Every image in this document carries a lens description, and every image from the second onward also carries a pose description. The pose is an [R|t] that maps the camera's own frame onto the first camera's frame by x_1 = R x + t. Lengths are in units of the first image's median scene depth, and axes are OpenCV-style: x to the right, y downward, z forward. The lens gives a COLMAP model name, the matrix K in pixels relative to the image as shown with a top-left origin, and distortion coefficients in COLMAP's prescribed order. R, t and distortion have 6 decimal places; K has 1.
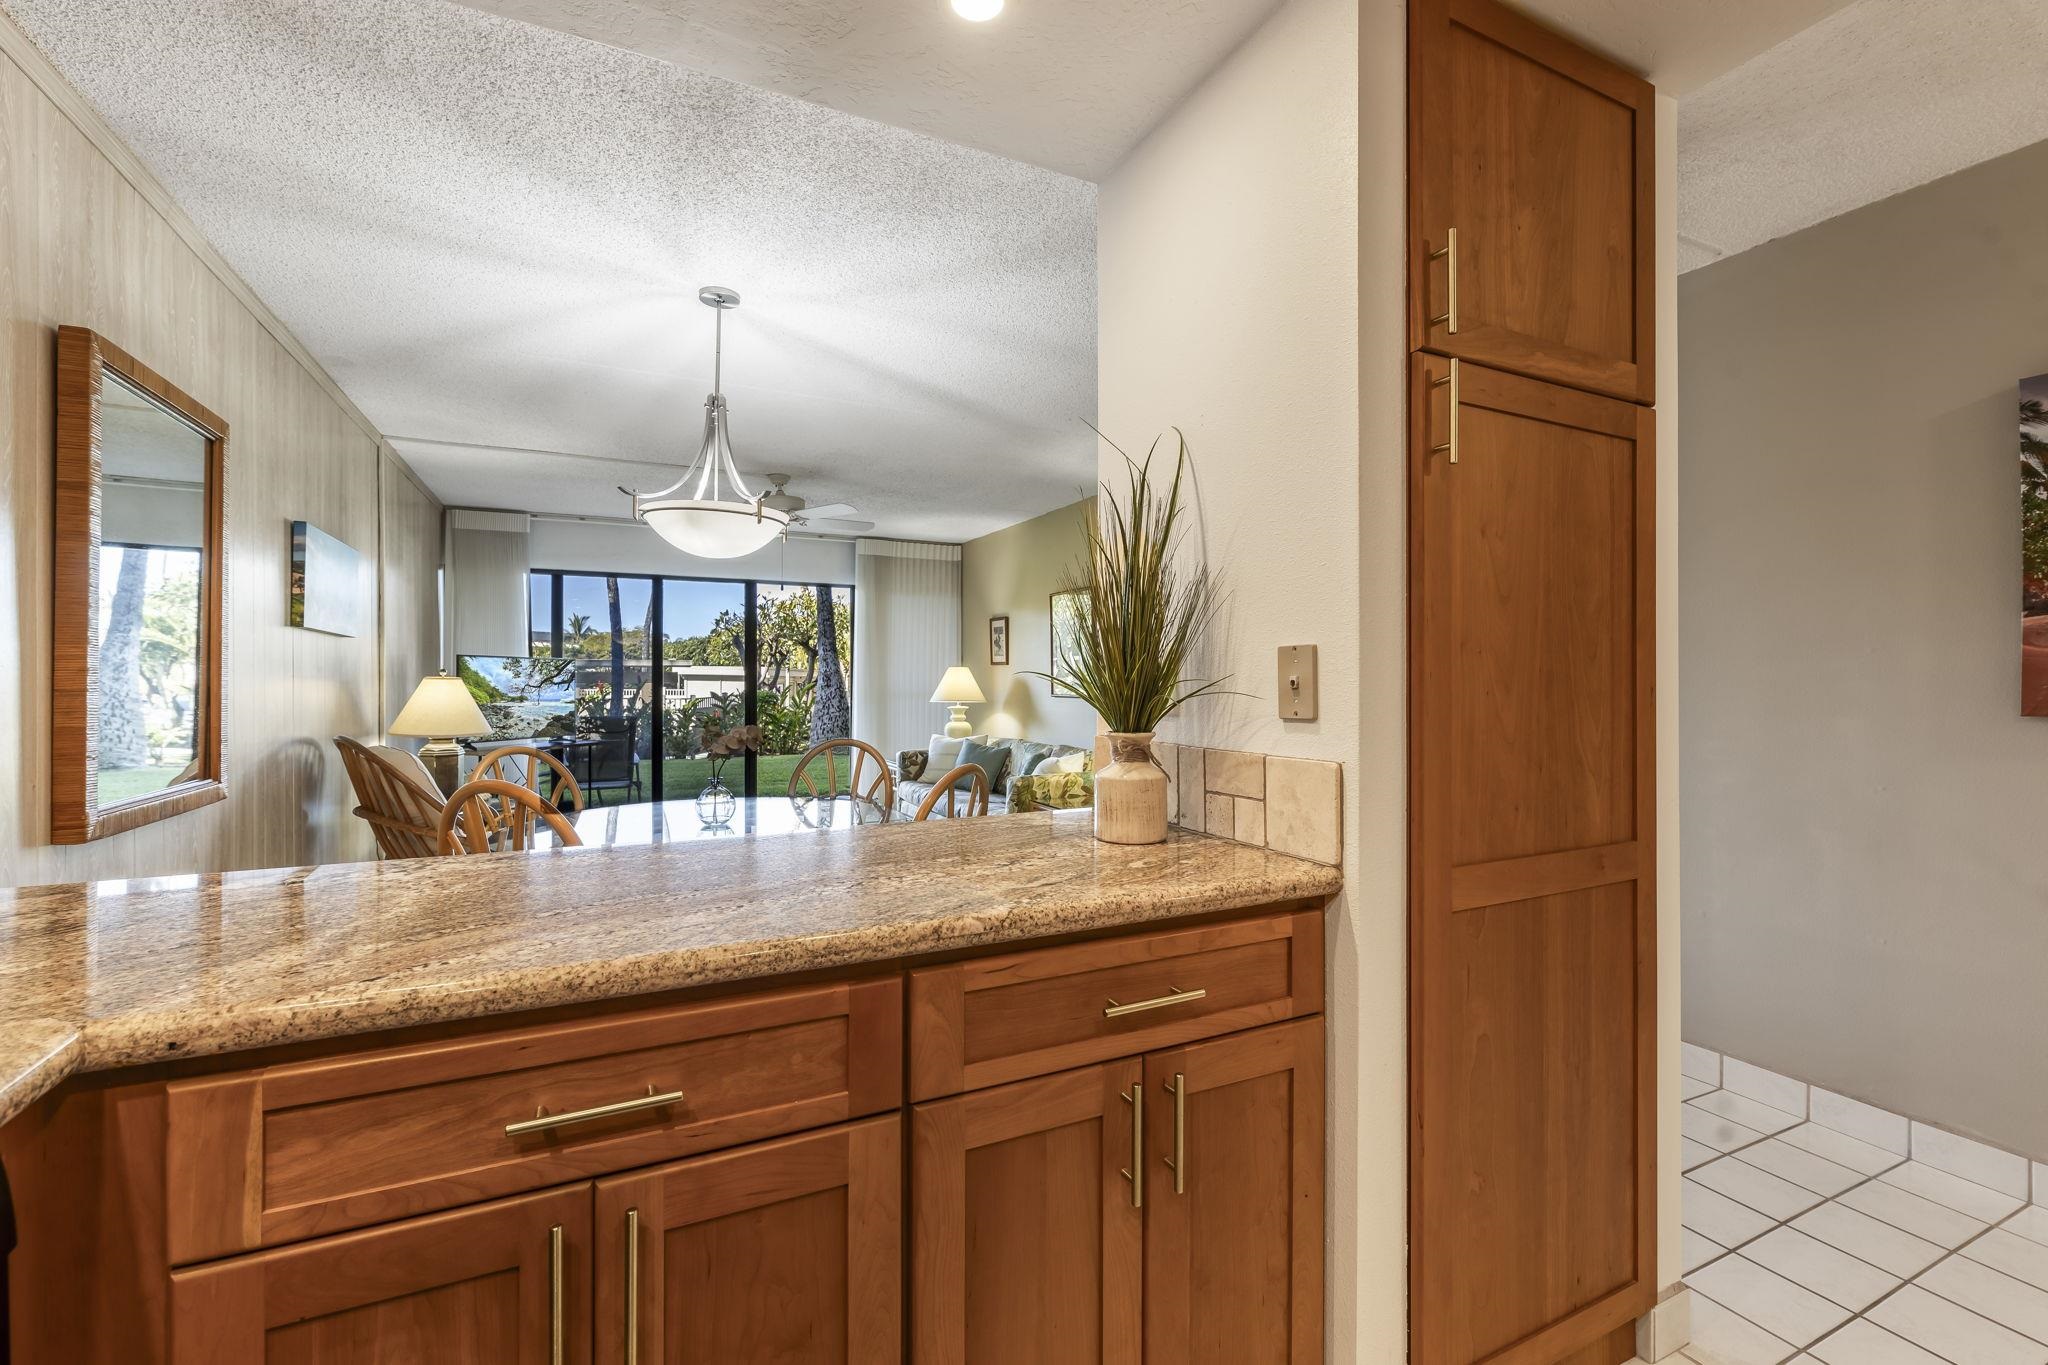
lens RADIAL K [[903.0, 0, 1048.7], [0, 903.0, 675.9], [0, 0, 1]] dist [-0.000170, -0.000735]
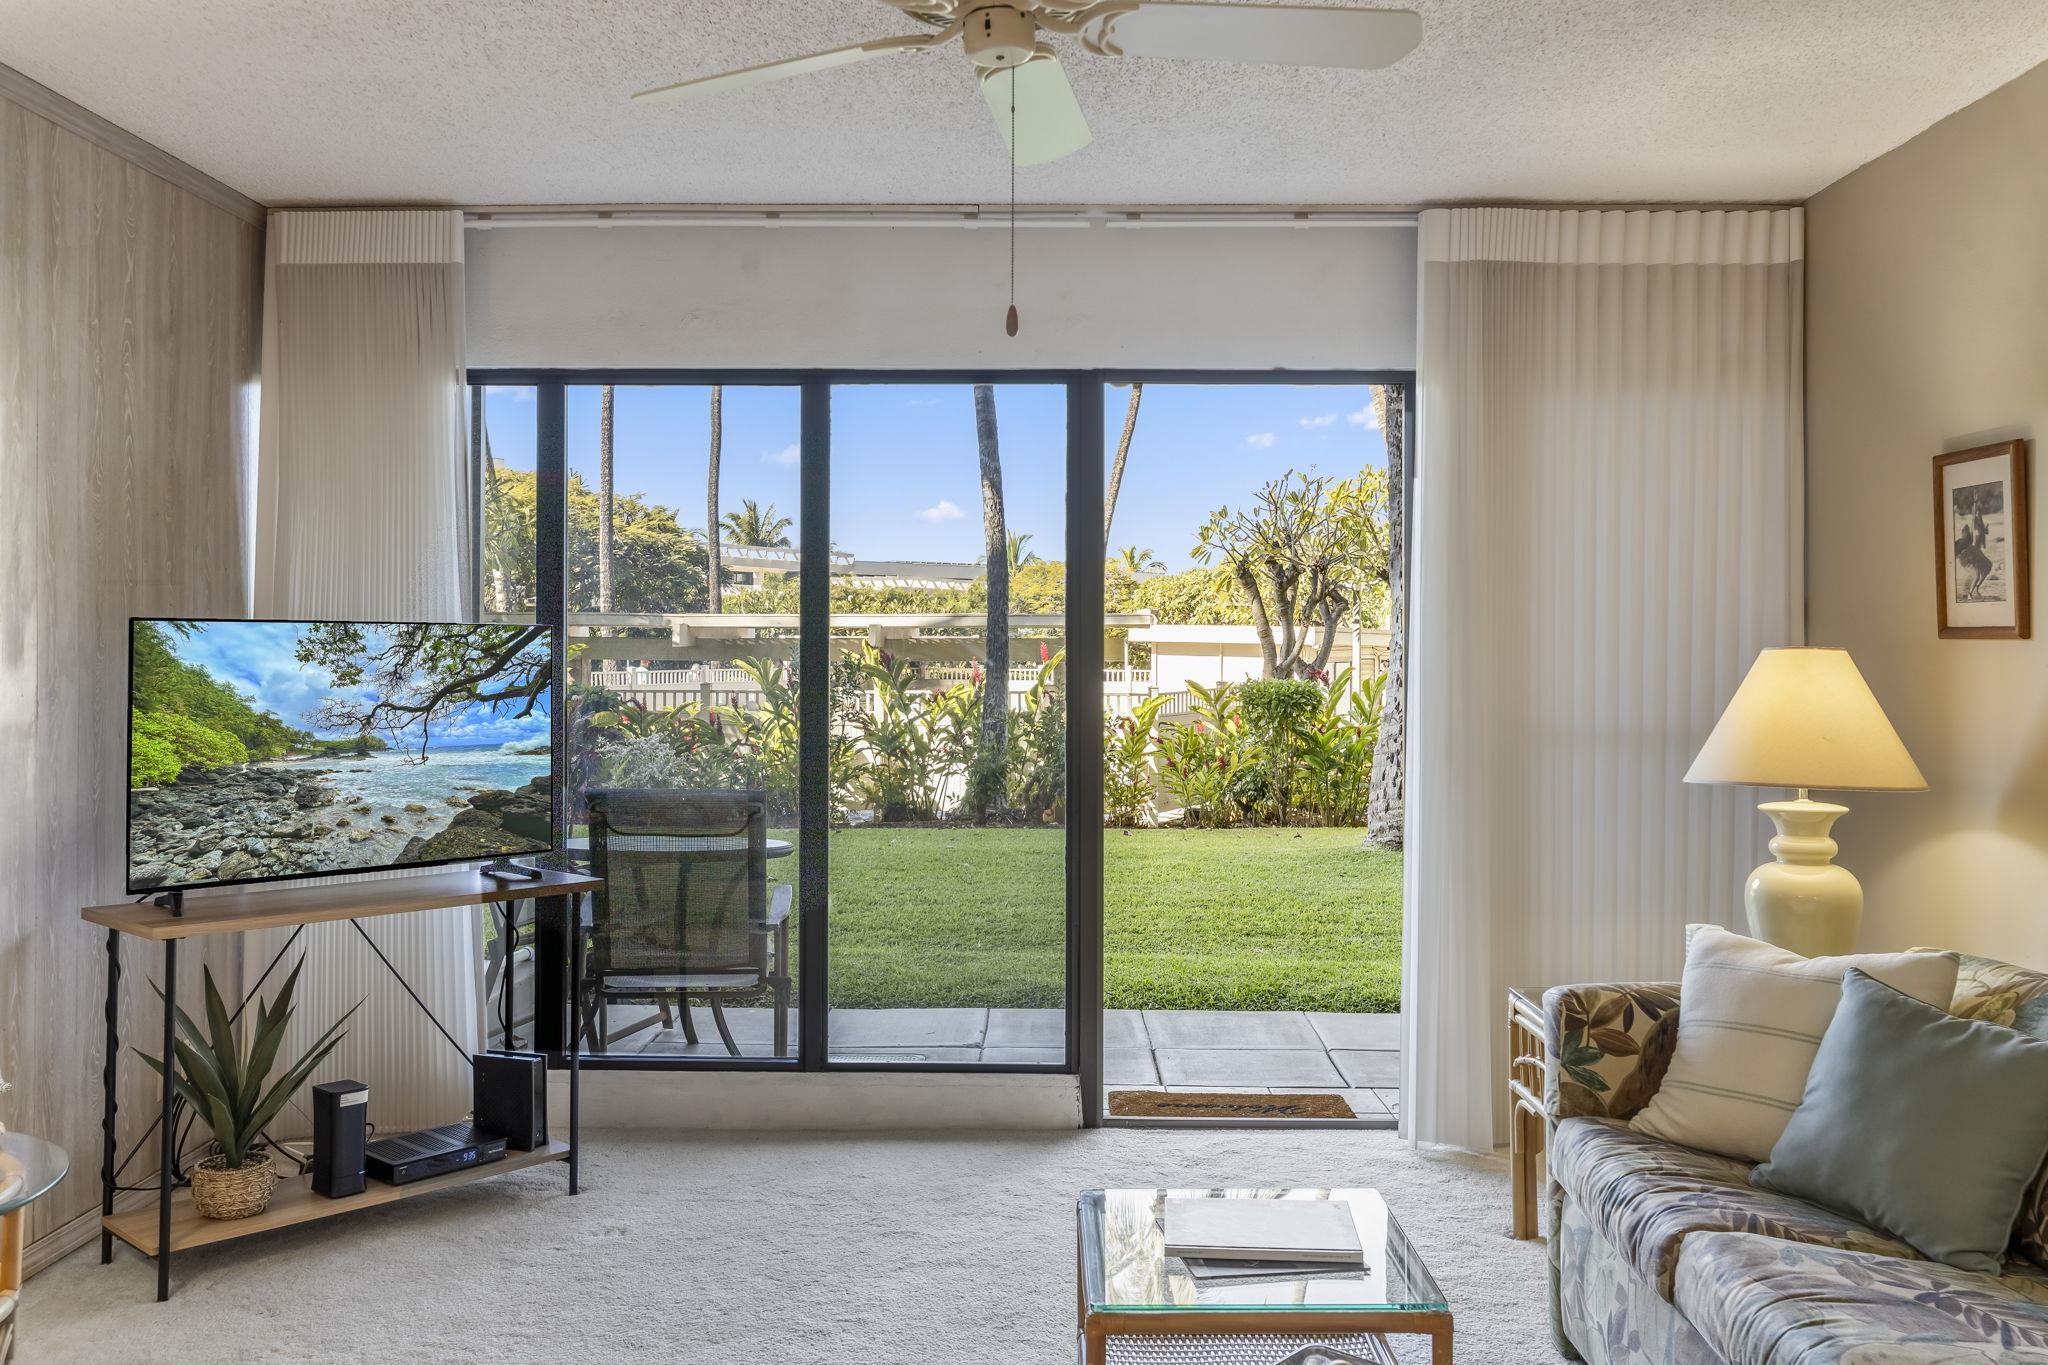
lens RADIAL K [[1744.2, 0, 966.4], [0, 1744.2, 619.7], [0, 0, 1]] dist [-0.037133, -0.004308]
pose [[0.866347, -0.004108, -0.499425, -0.066071], [-0.001318, 0.999944, -0.010512, -0.013344], [0.499440, 0.009766, 0.866293, 0.497652]]
